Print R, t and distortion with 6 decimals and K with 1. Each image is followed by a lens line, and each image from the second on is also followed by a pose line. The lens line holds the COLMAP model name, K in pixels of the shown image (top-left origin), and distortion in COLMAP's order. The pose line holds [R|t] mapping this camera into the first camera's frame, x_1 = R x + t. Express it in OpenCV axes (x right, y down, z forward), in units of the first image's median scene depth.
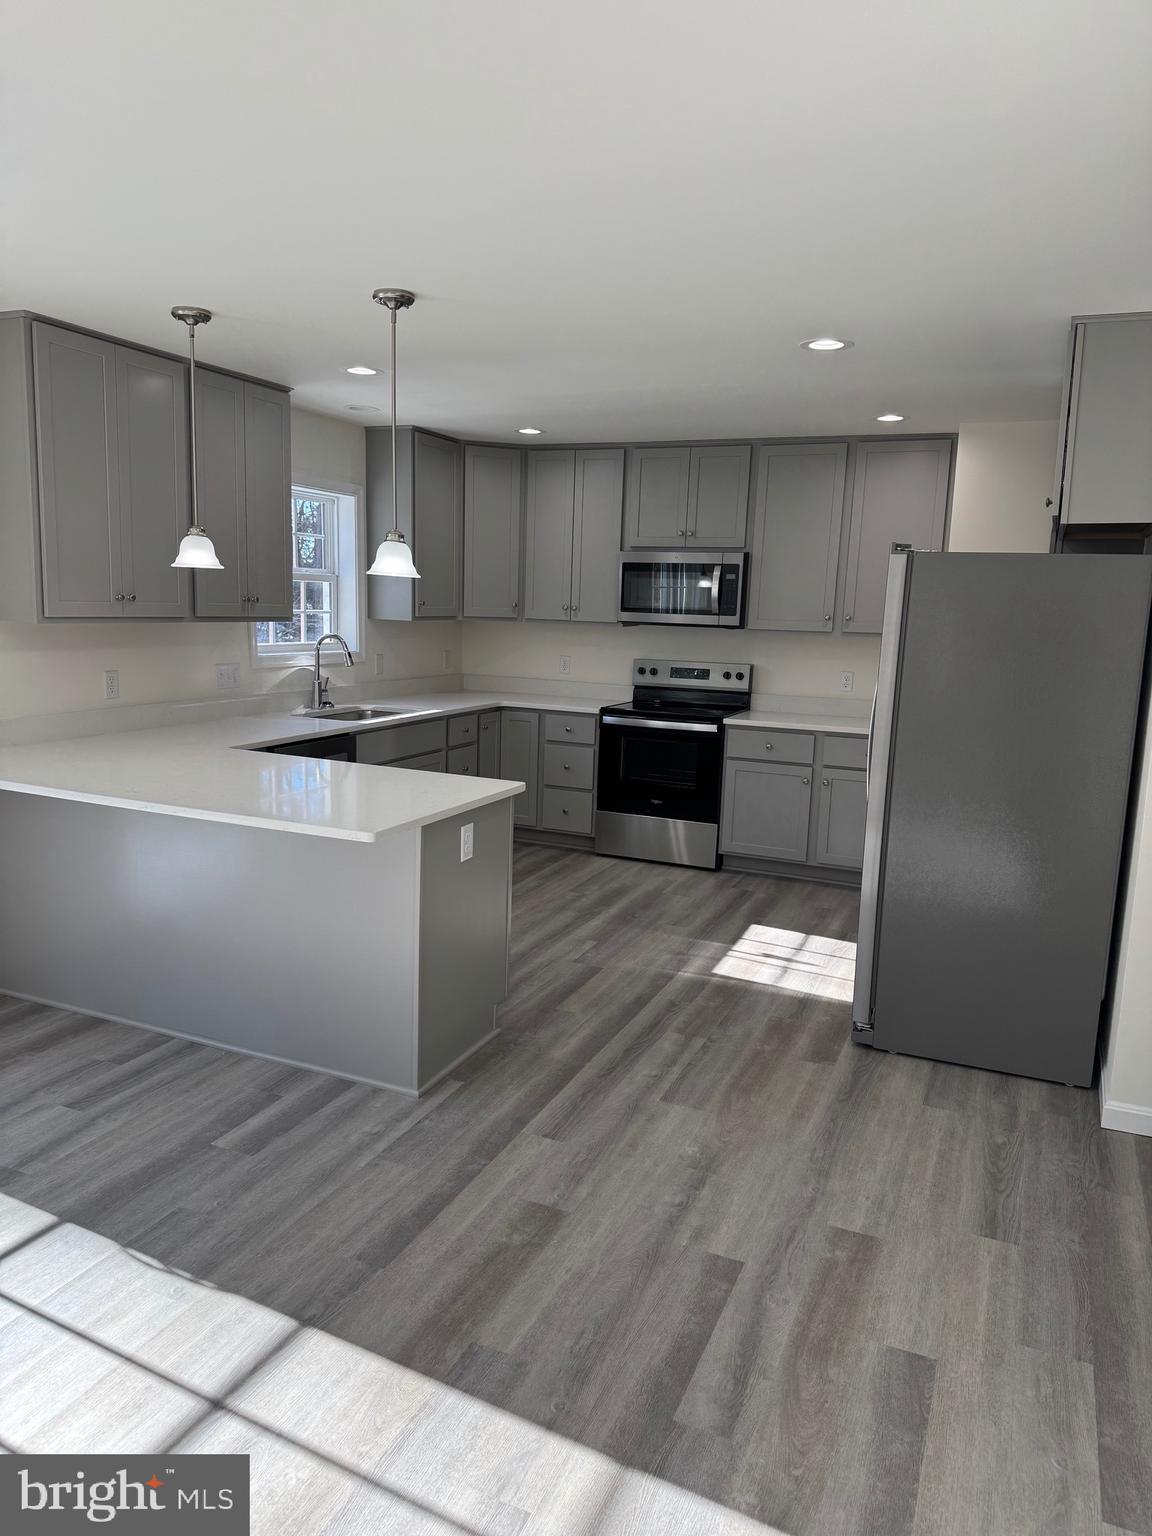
lens RADIAL K [[1082.0, 0, 580.0], [0, 1082.0, 769.0], [0, 0, 1]] dist [0.074160, -0.086598]
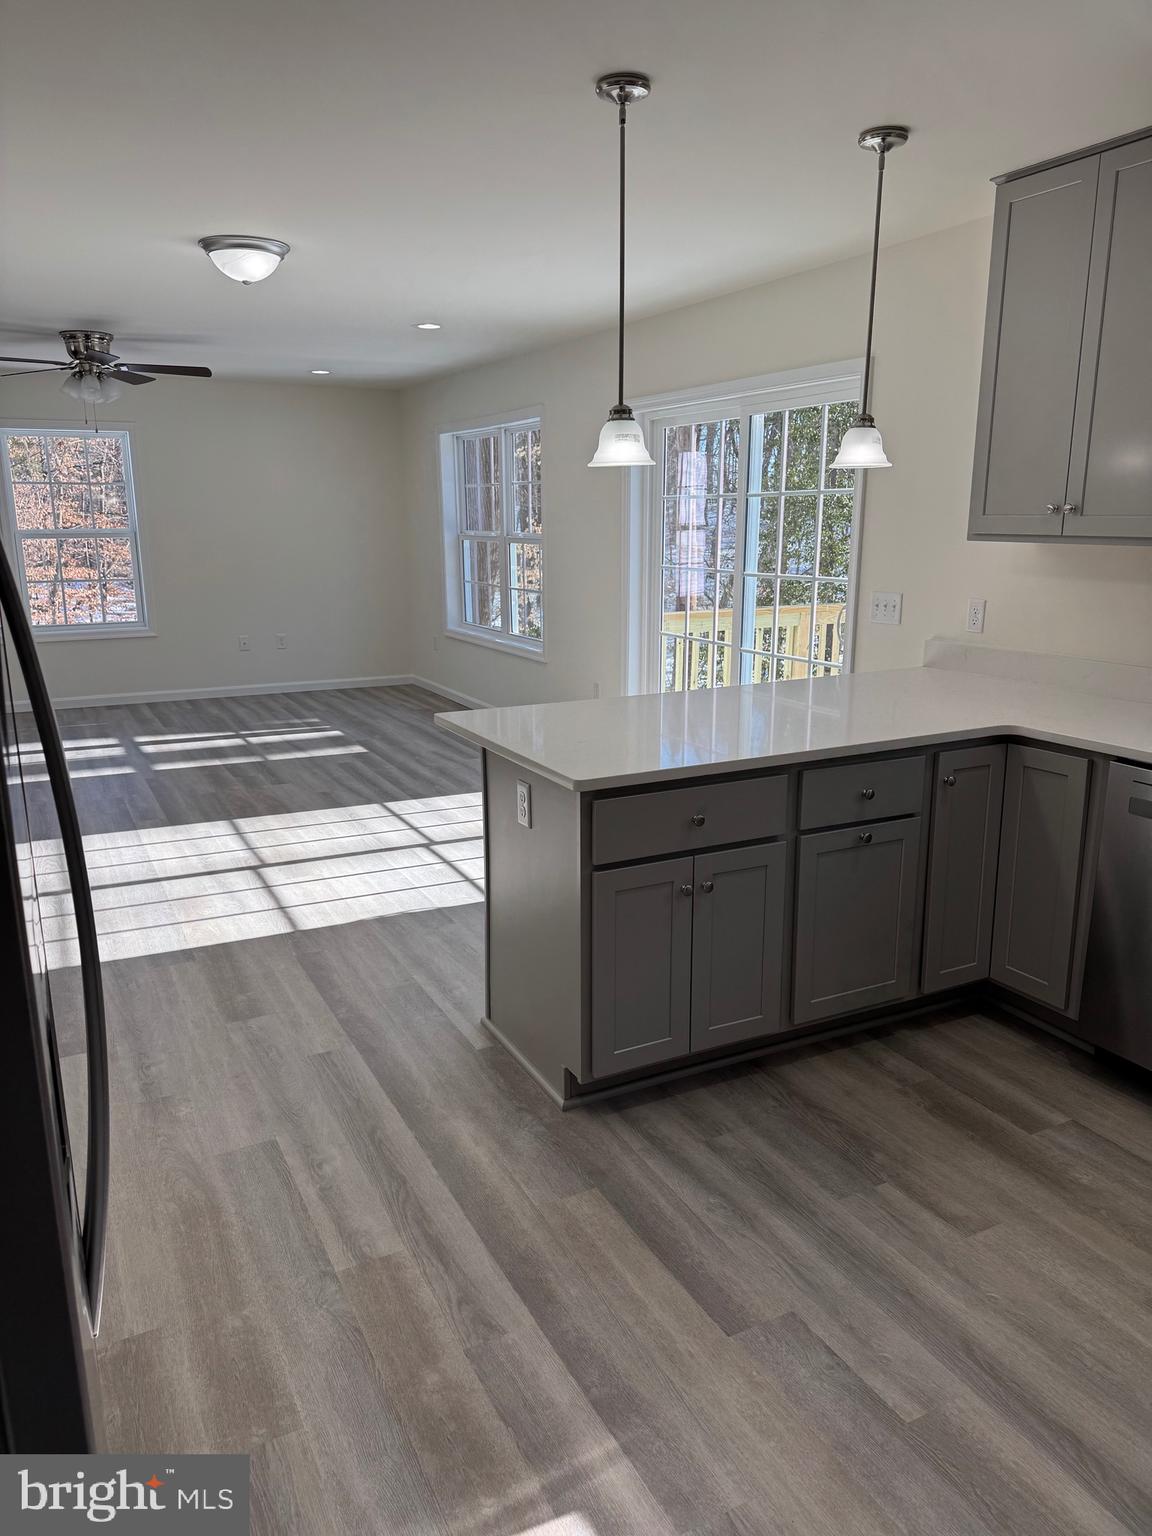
lens RADIAL K [[1082.0, 0, 565.1], [0, 1082.0, 774.0], [0, 0, 1]] dist [0.074160, -0.086598]
pose [[-0.645000, 0.154717, -0.748357, 0.505150], [-0.135945, 0.940439, 0.311598, -0.223031], [0.751993, 0.302716, -0.585550, 1.598091]]
